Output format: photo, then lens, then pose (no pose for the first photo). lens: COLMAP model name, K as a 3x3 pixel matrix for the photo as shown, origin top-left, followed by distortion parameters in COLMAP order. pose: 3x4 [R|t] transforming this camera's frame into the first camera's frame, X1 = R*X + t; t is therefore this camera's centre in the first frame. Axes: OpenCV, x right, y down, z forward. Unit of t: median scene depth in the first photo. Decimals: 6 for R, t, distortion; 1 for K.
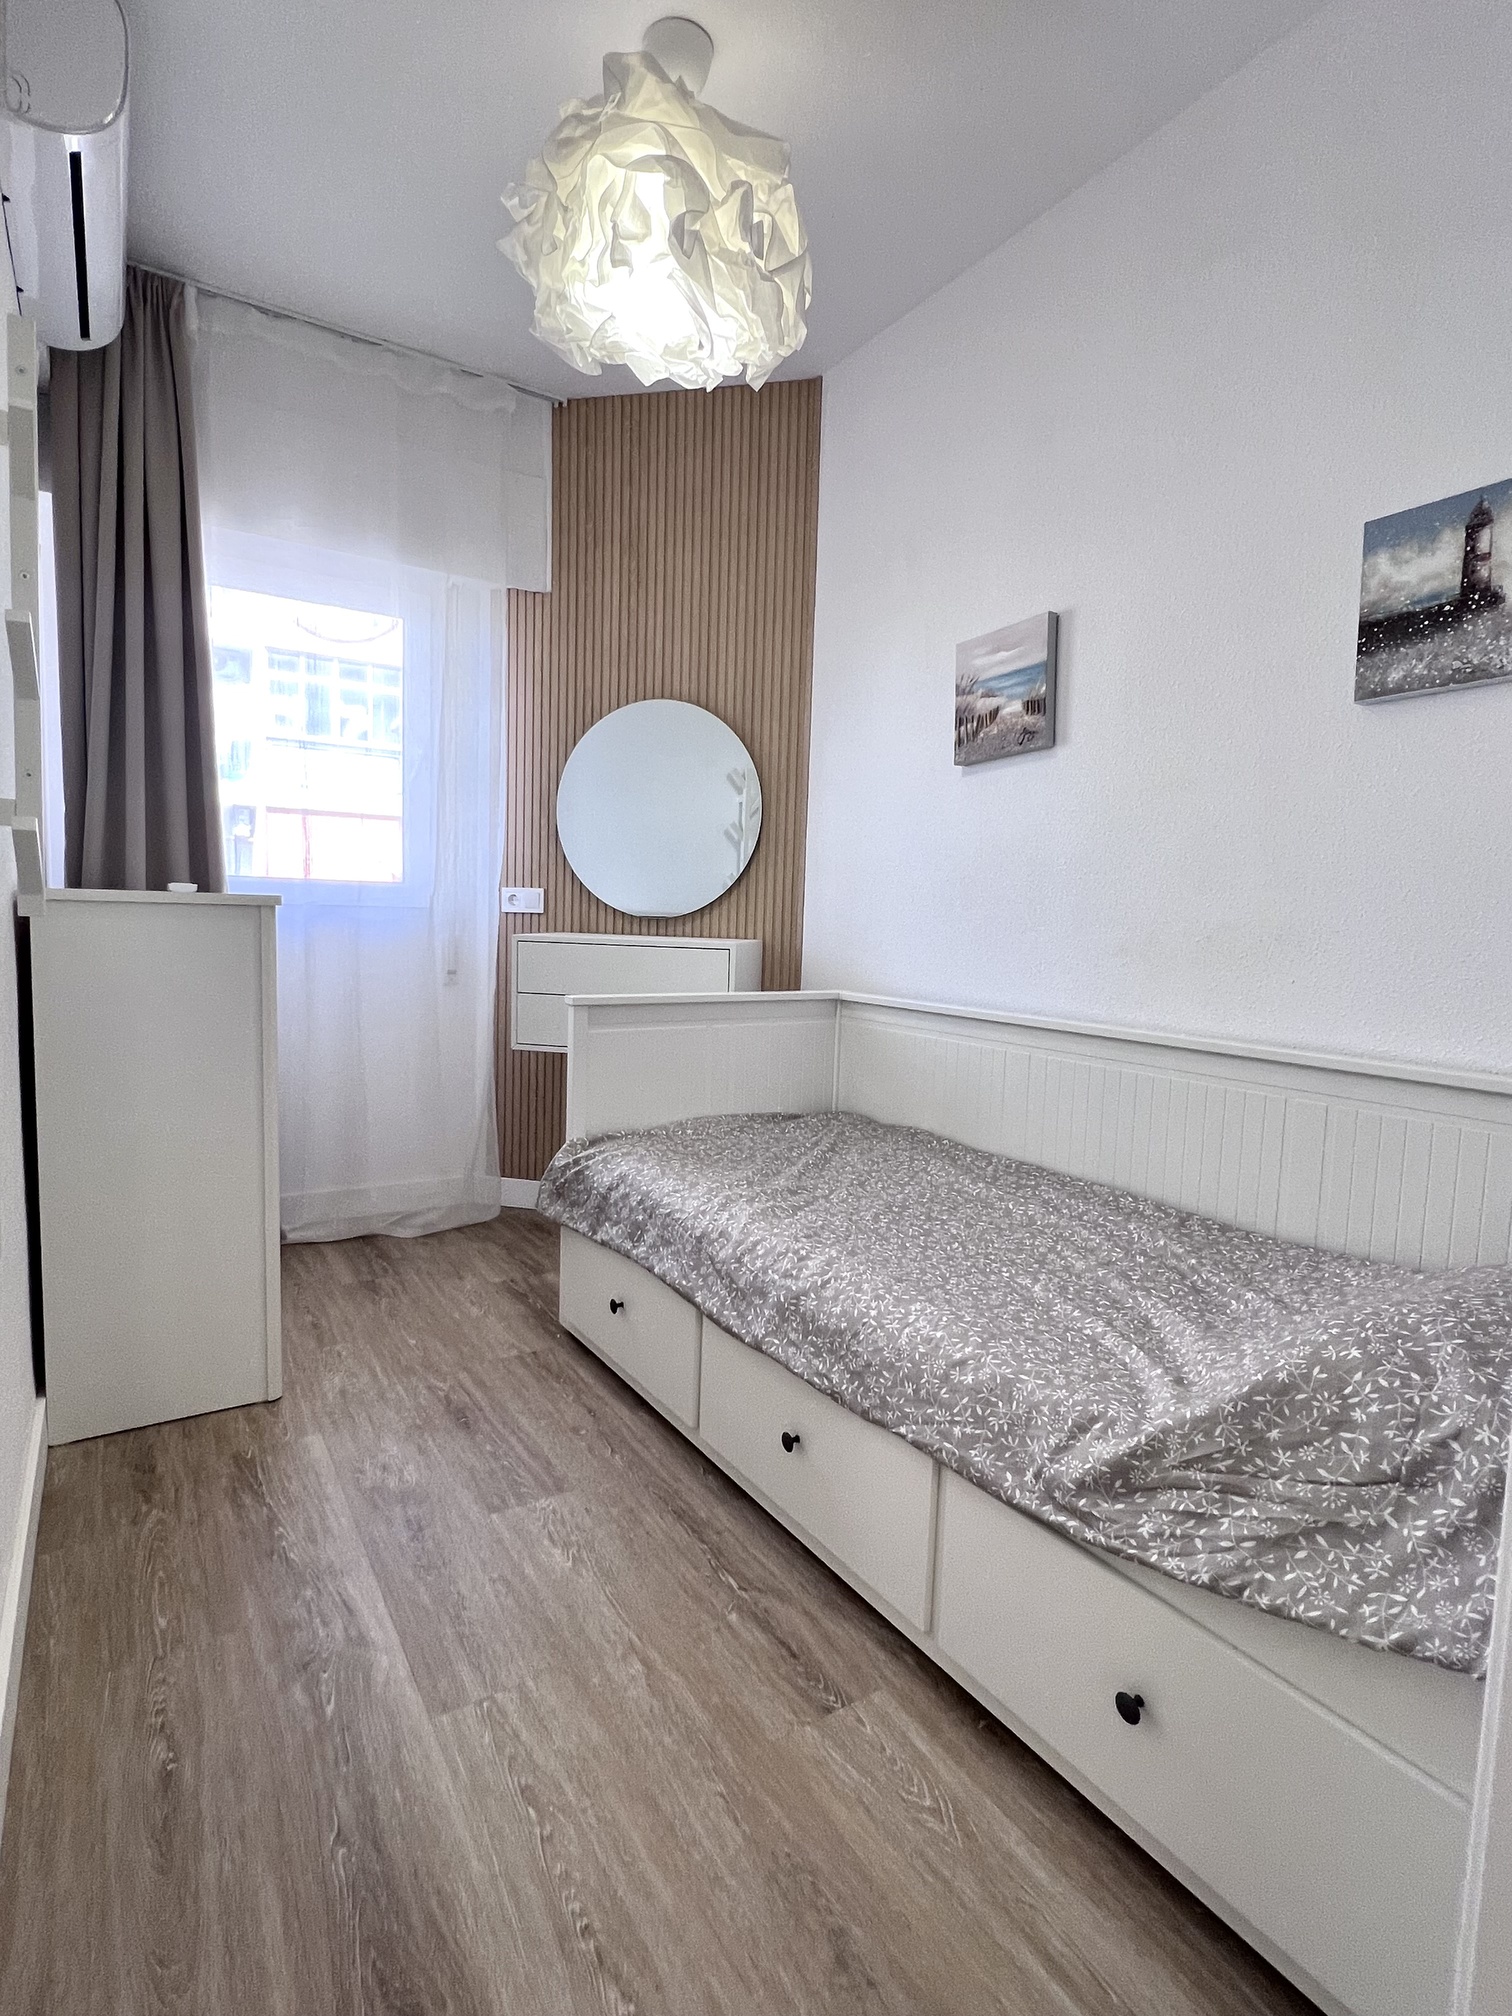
lens RADIAL K [[1001.6, 0, 758.9], [0, 1001.6, 1009.1], [0, 0, 1]] dist [0.000091, -0.002924]
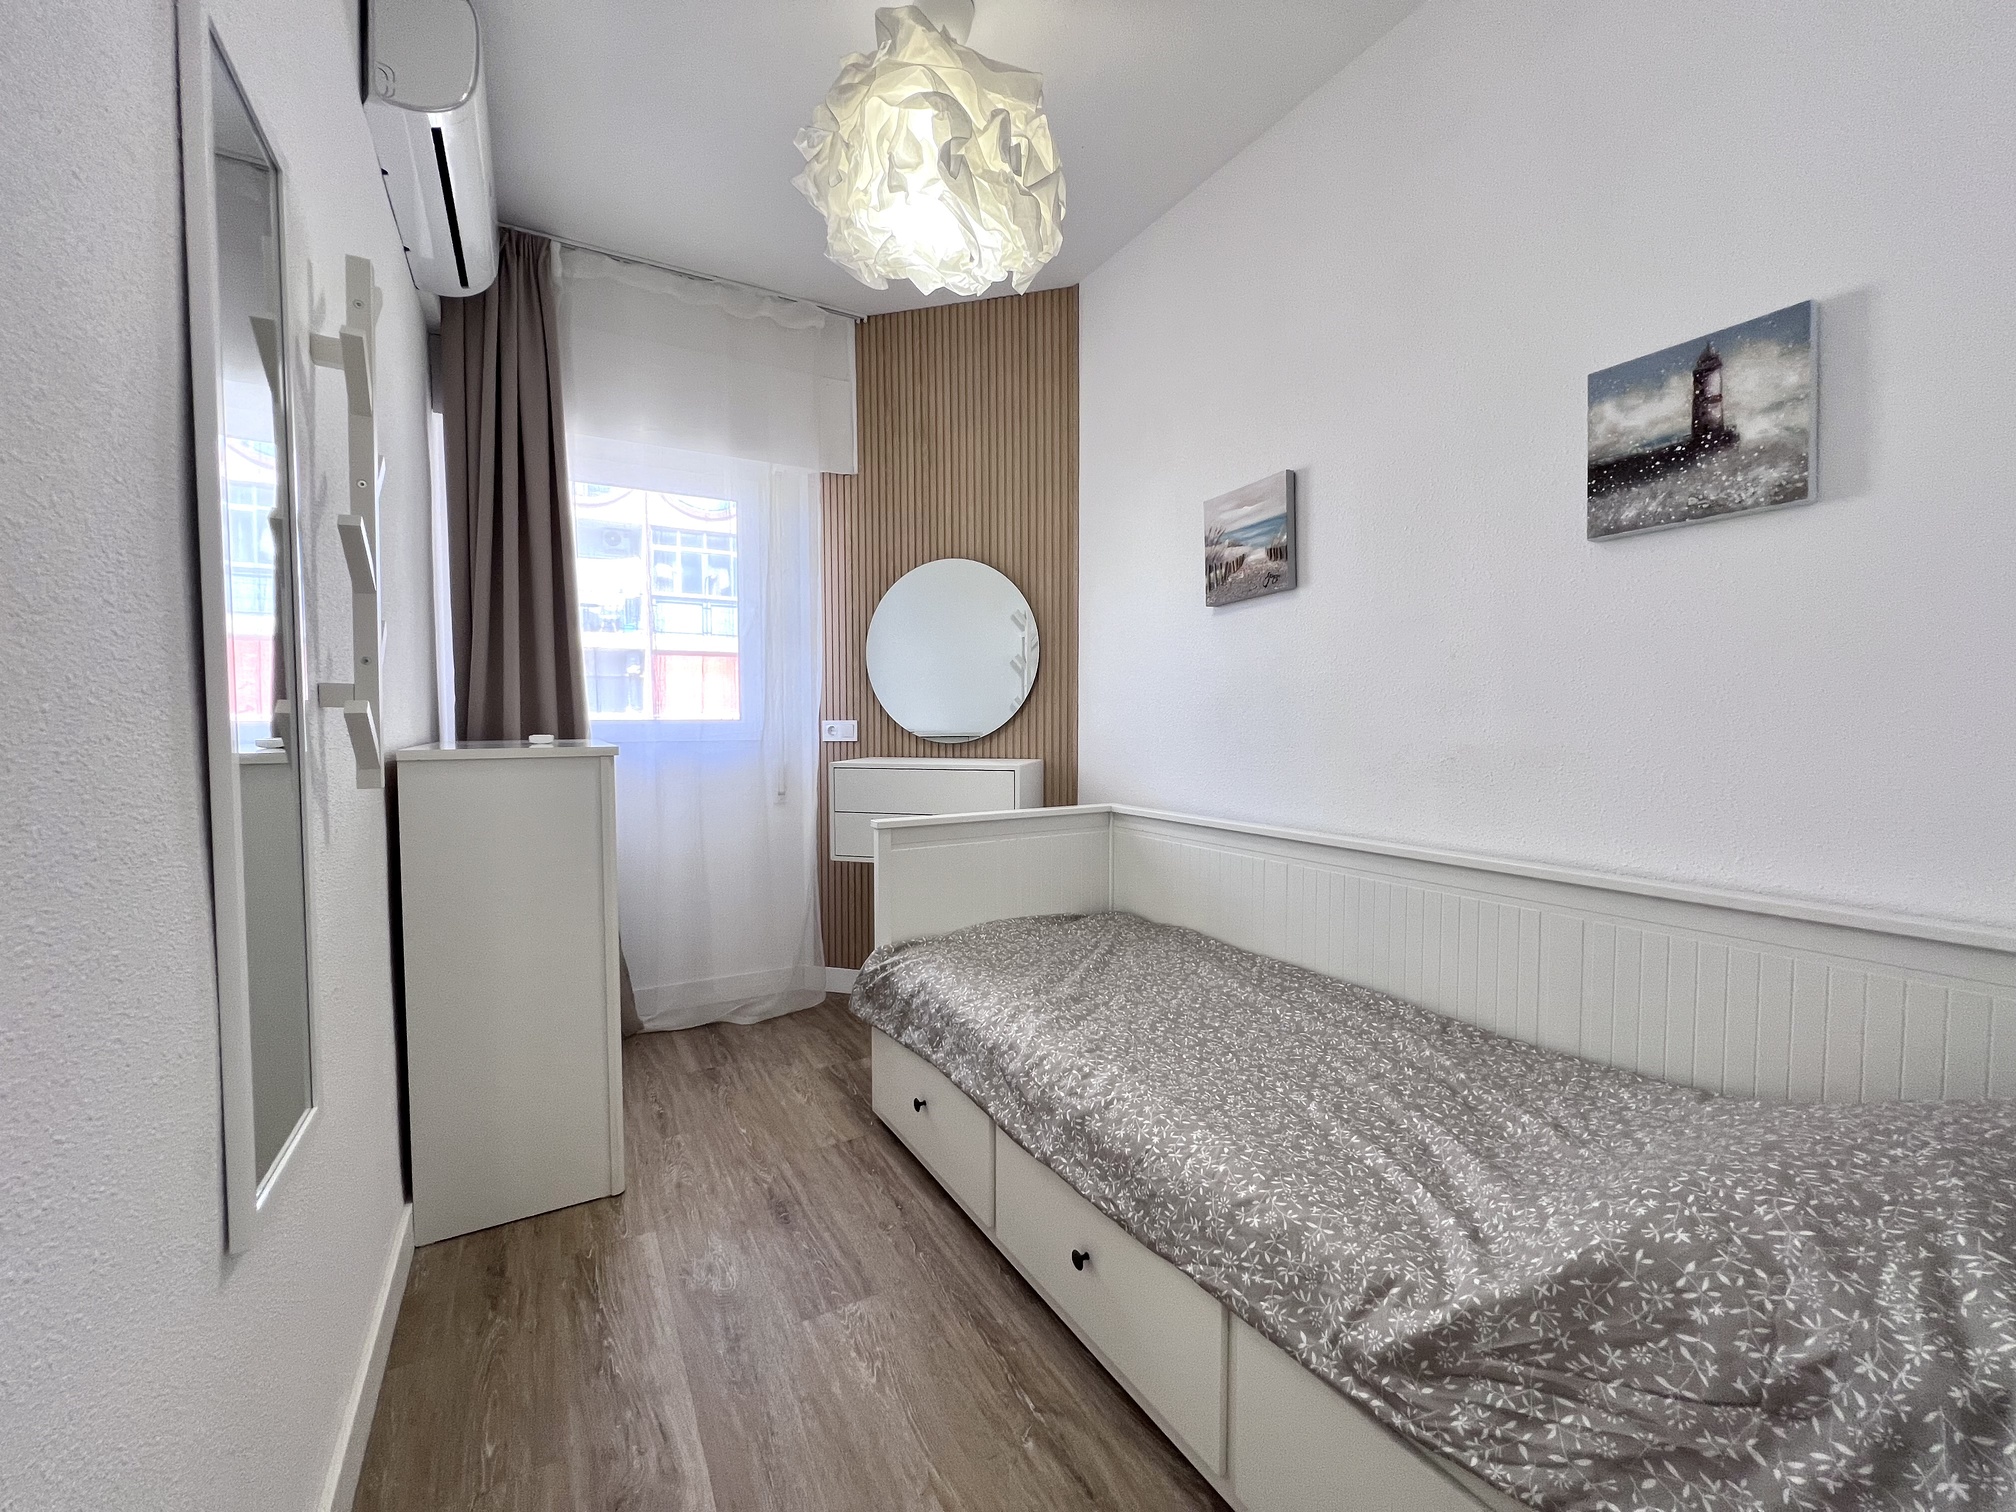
lens RADIAL K [[809.6, 0, 1004.6], [0, 809.6, 759.6], [0, 0, 1]] dist [-0.001185, -0.000069]
pose [[0.998289, -0.031150, -0.049477, 0.009130], [0.028832, 0.998484, -0.046880, -0.046687], [0.050863, 0.045373, 0.997674, 0.110373]]
